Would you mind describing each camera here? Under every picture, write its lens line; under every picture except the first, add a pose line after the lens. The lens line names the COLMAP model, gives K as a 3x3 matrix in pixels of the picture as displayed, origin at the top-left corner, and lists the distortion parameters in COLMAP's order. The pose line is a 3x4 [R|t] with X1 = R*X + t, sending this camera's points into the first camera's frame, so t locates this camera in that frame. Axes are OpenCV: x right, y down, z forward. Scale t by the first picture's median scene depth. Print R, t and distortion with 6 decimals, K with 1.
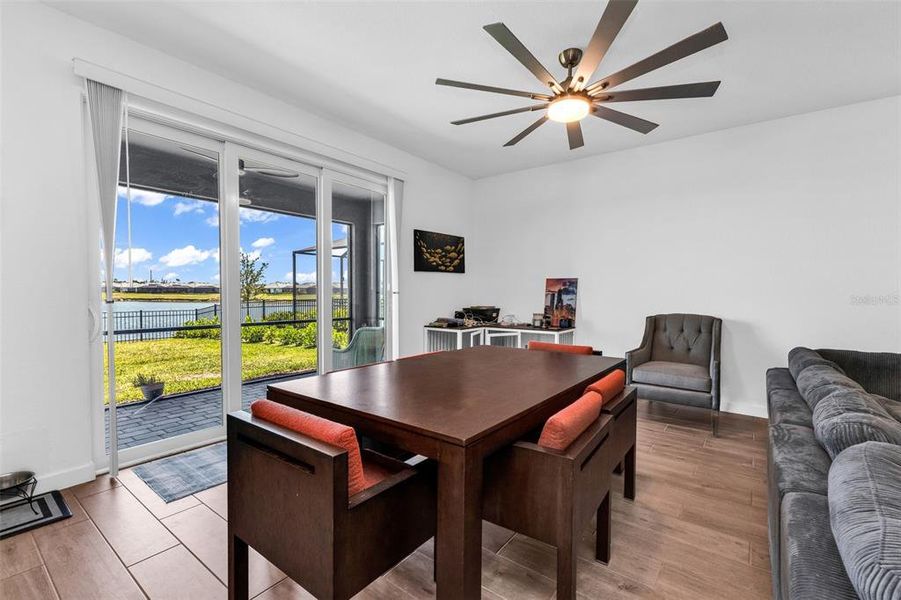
lens RADIAL K [[394.0, 0, 450.1], [0, 394.0, 301.8], [0, 0, 1]] dist [0.001106, -0.000513]
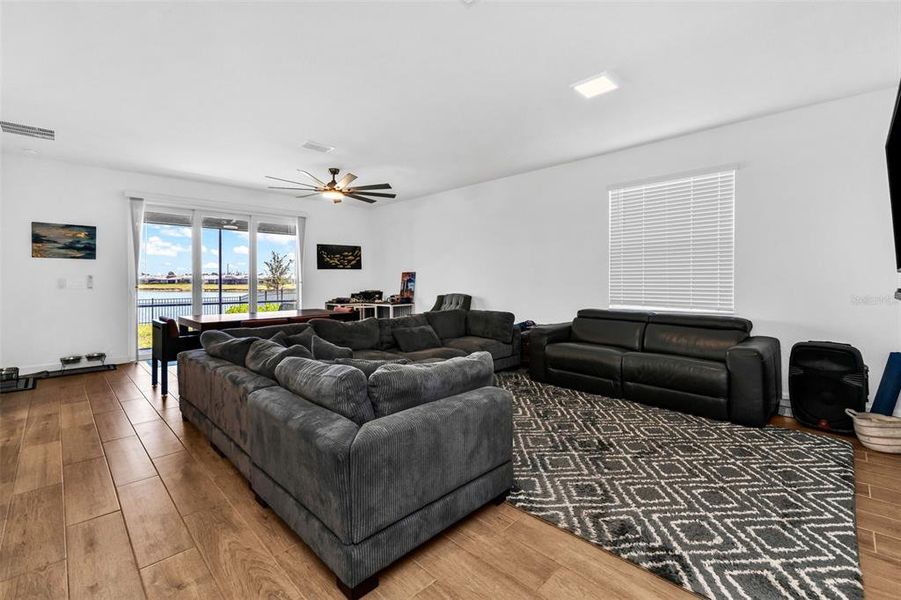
lens RADIAL K [[394.0, 0, 450.7], [0, 394.0, 277.5], [0, 0, 1]] dist [0.001106, -0.000513]
pose [[0.990379, -0.008923, -0.138090, 0.636122], [0.004145, 0.999384, -0.034848, 0.016453], [0.138316, 0.033941, 0.989806, -0.518214]]
